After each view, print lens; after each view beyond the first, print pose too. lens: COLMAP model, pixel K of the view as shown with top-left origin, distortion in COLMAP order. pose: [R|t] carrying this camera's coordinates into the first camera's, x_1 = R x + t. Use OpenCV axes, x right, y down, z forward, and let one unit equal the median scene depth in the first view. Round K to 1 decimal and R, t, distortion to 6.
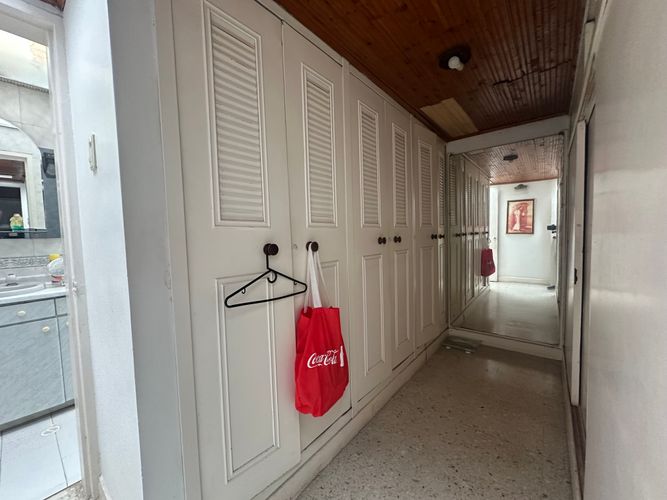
lens RADIAL K [[266.5, 0, 333.5], [0, 266.5, 250.0], [0, 0, 1]] dist [-0.002102, -0.000162]
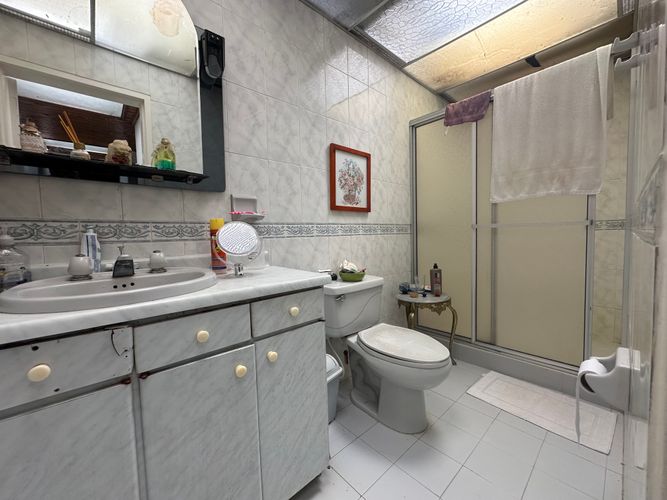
lens RADIAL K [[266.5, 0, 333.5], [0, 266.5, 250.0], [0, 0, 1]] dist [-0.002102, -0.000162]
pose [[0.989147, 0.011086, -0.146512, -0.824529], [-0.010440, 0.999932, 0.005181, 0.086306], [0.146560, -0.003596, 0.989195, 0.551333]]
